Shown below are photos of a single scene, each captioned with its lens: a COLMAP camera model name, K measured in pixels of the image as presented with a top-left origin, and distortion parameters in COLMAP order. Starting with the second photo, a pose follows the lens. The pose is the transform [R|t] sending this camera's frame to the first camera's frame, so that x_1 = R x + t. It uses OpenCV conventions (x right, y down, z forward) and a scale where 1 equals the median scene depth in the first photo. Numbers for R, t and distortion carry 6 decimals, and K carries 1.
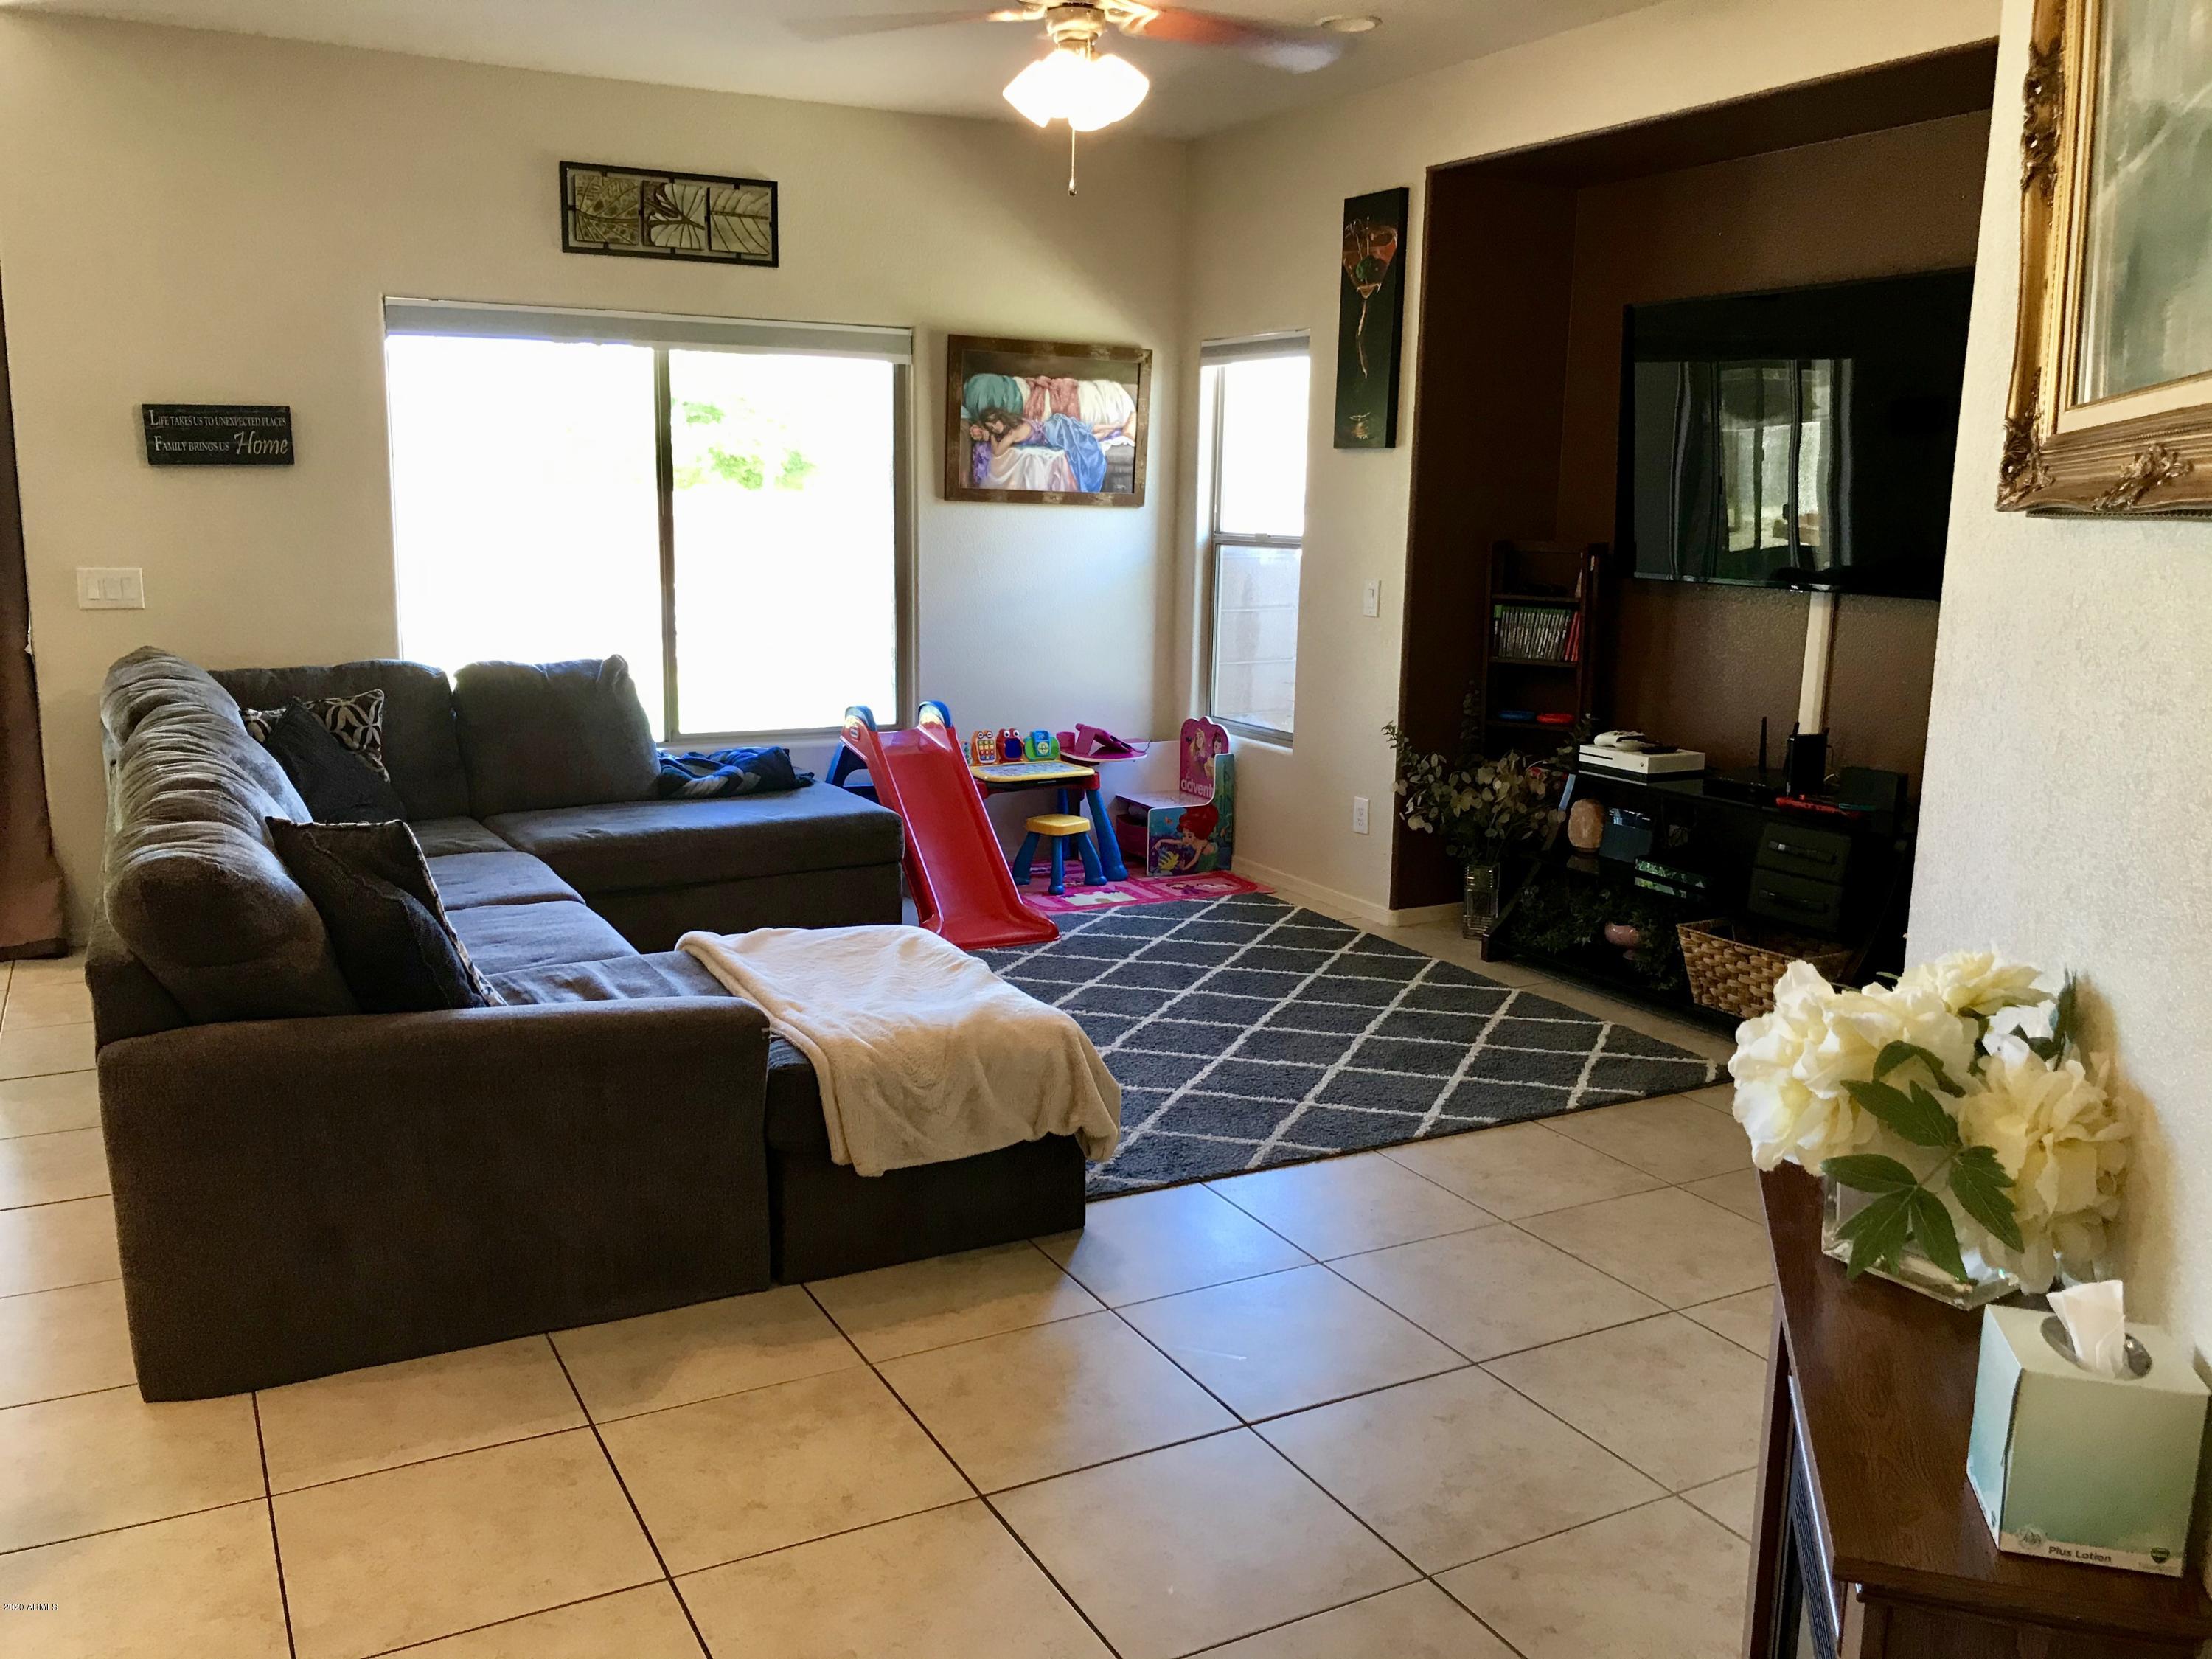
lens RADIAL K [[1792.4, 0, 1106.0], [0, 1792.4, 829.5], [0, 0, 1]] dist [0.067876, -0.085005]
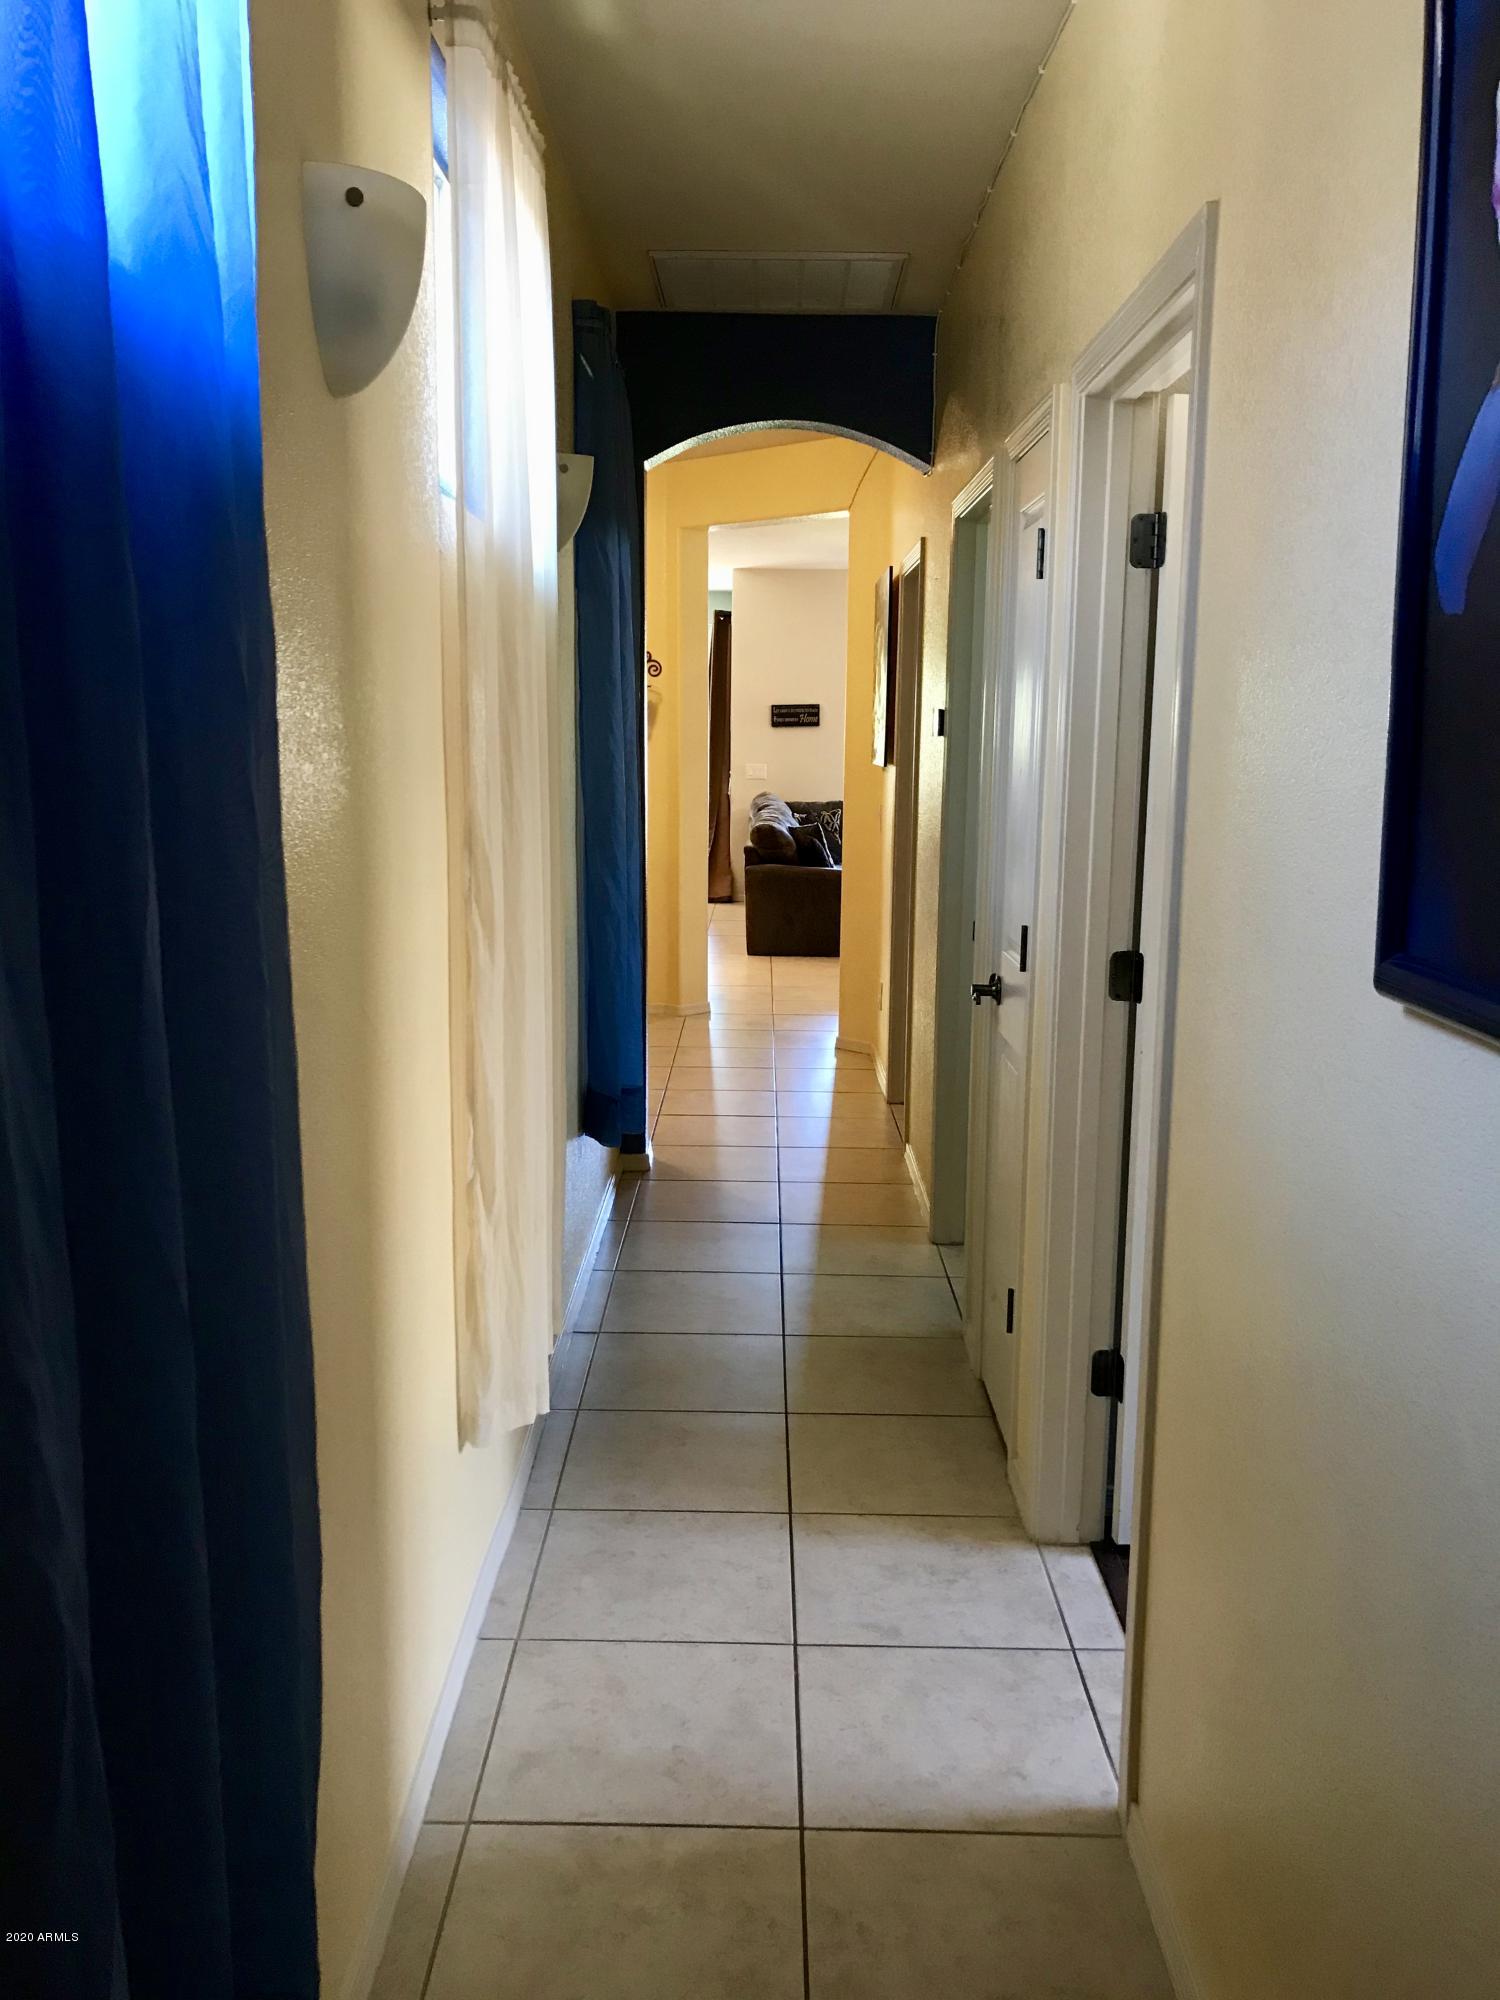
lens RADIAL K [[1622.4, 0, 750.0], [0, 1622.4, 1000.0], [0, 0, 1]] dist [0.099828, -0.304340]
pose [[0.877430, 0.071935, -0.474280, 0.633174], [-0.082781, 0.996566, -0.001996, 0.216184], [0.472507, 0.041013, 0.880372, -1.151081]]
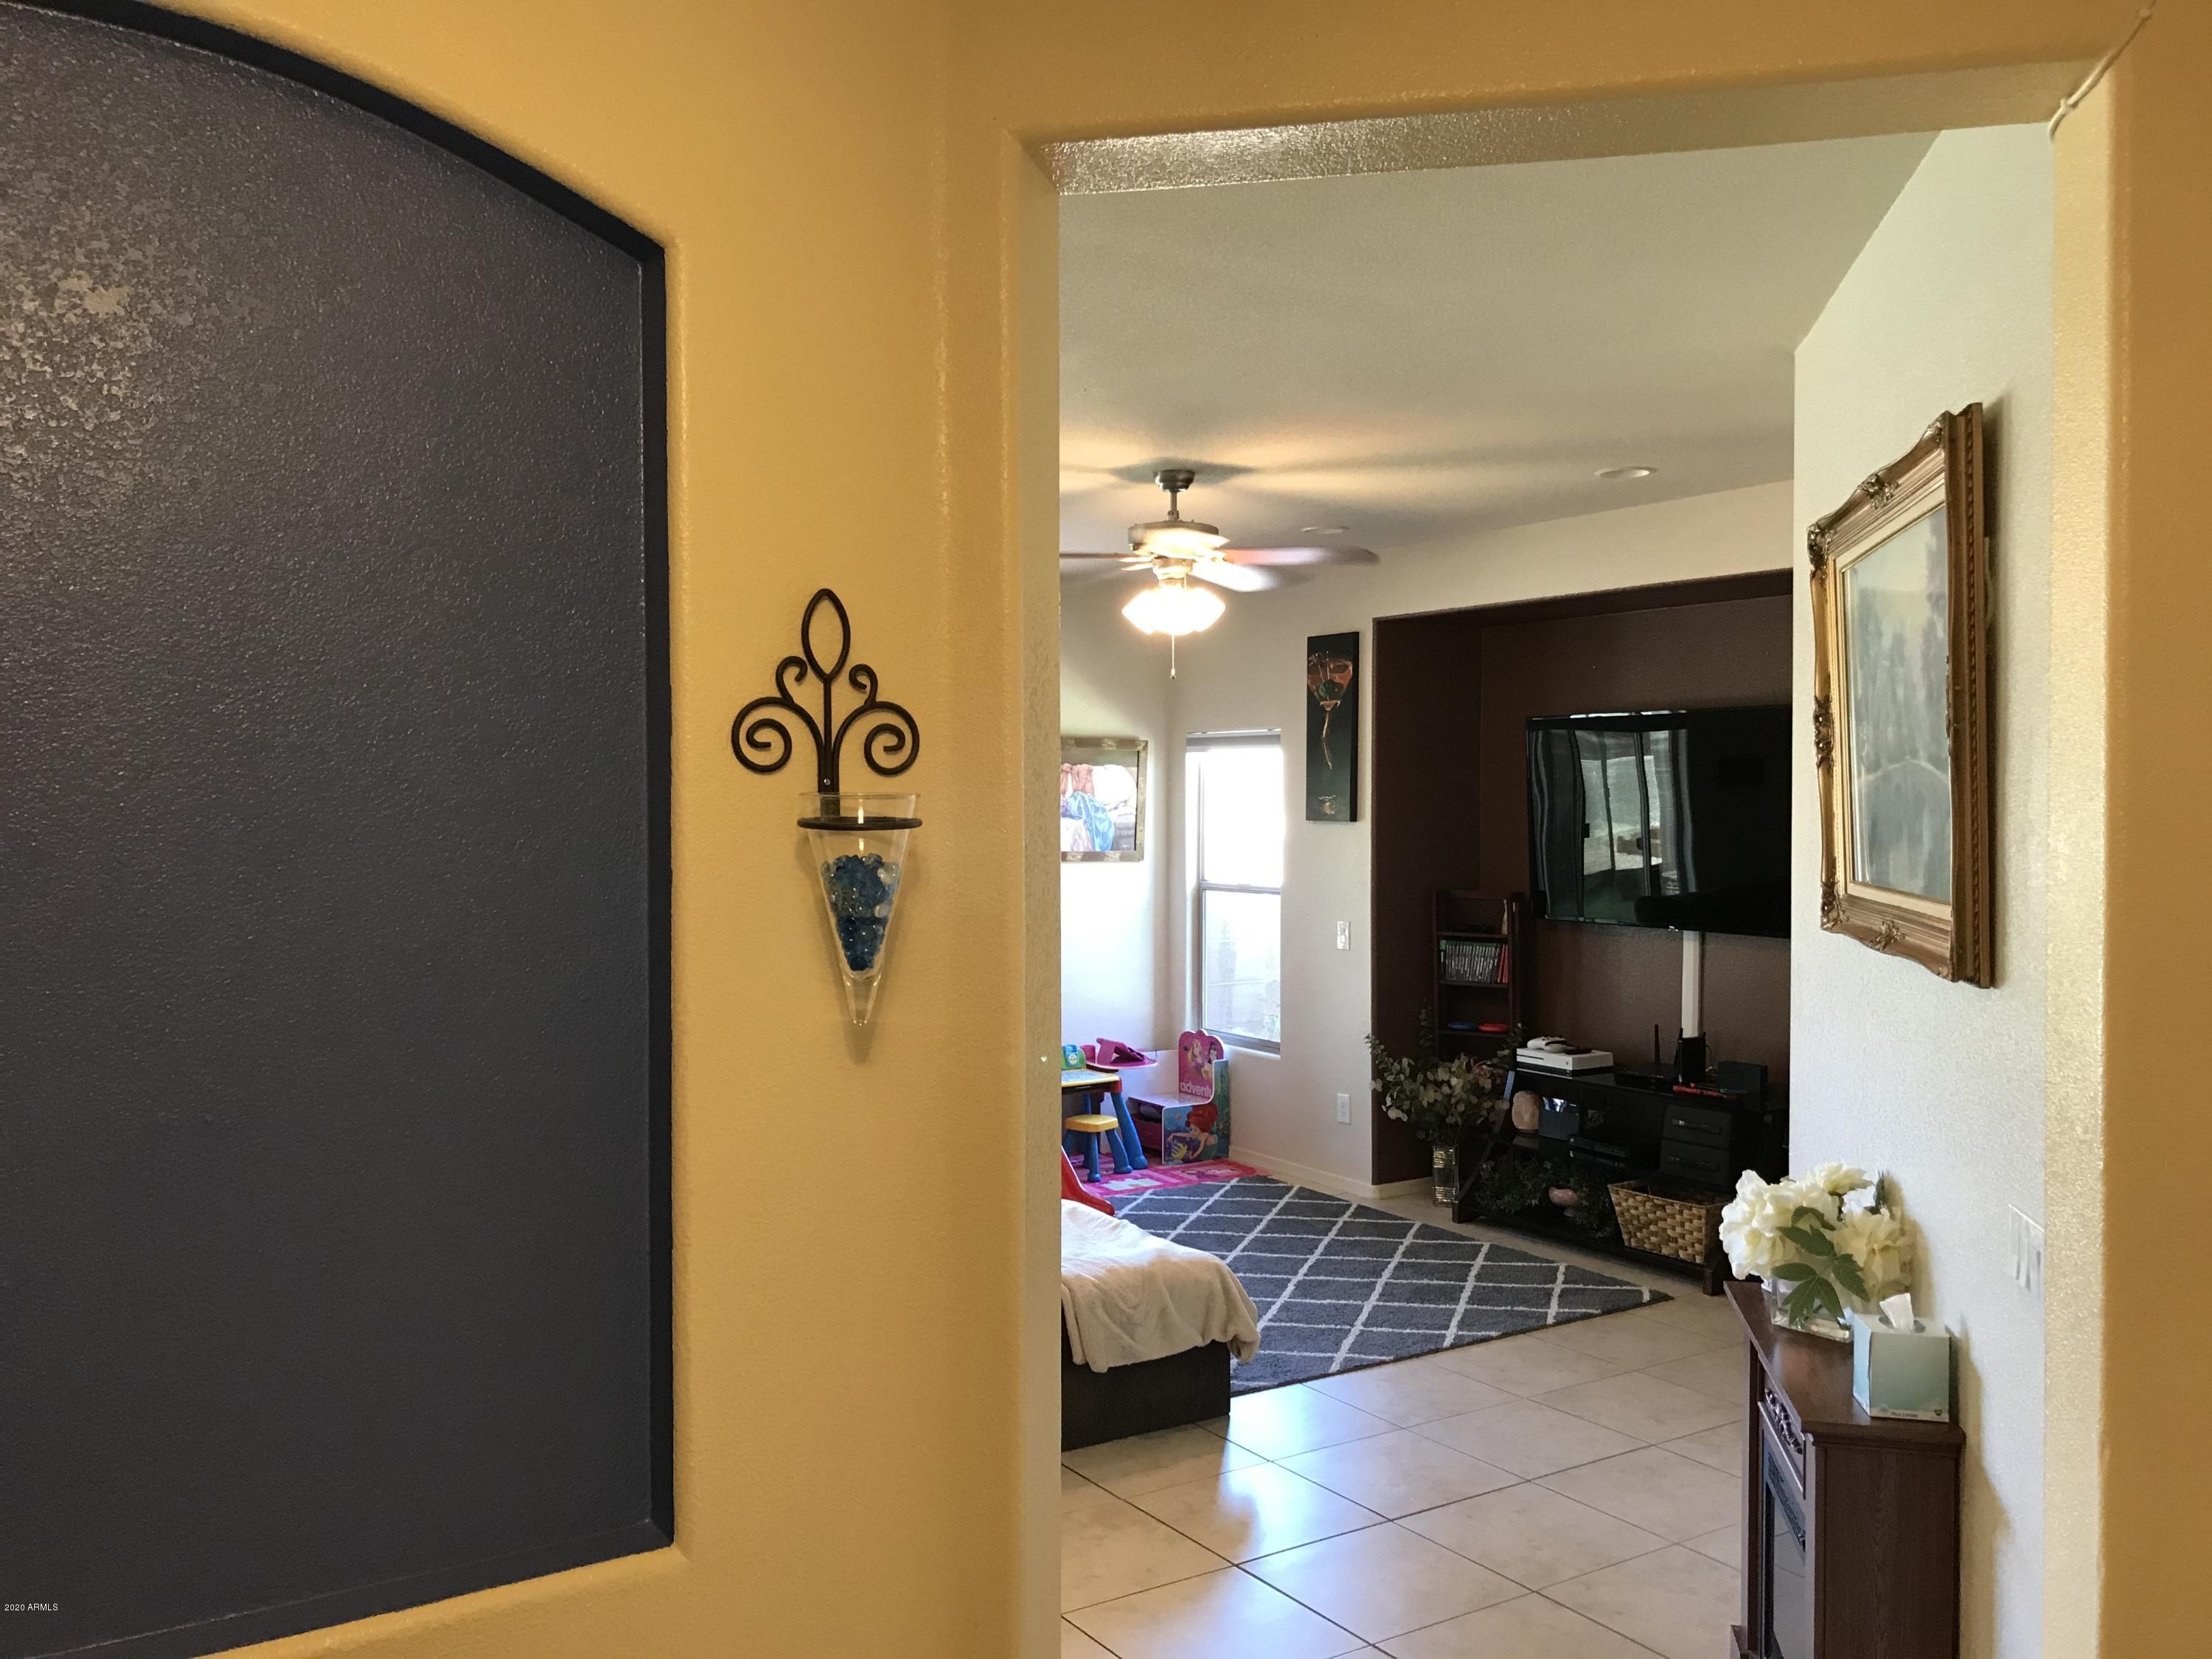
lens RADIAL K [[1794.4, 0, 1106.0], [0, 1794.4, 829.5], [0, 0, 1]] dist [0.099828, -0.304340]
pose [[0.996112, -0.016007, 0.086631, -0.138818], [0.030254, 0.985704, -0.165748, 0.003753], [-0.082739, 0.167724, 0.982356, -0.271710]]
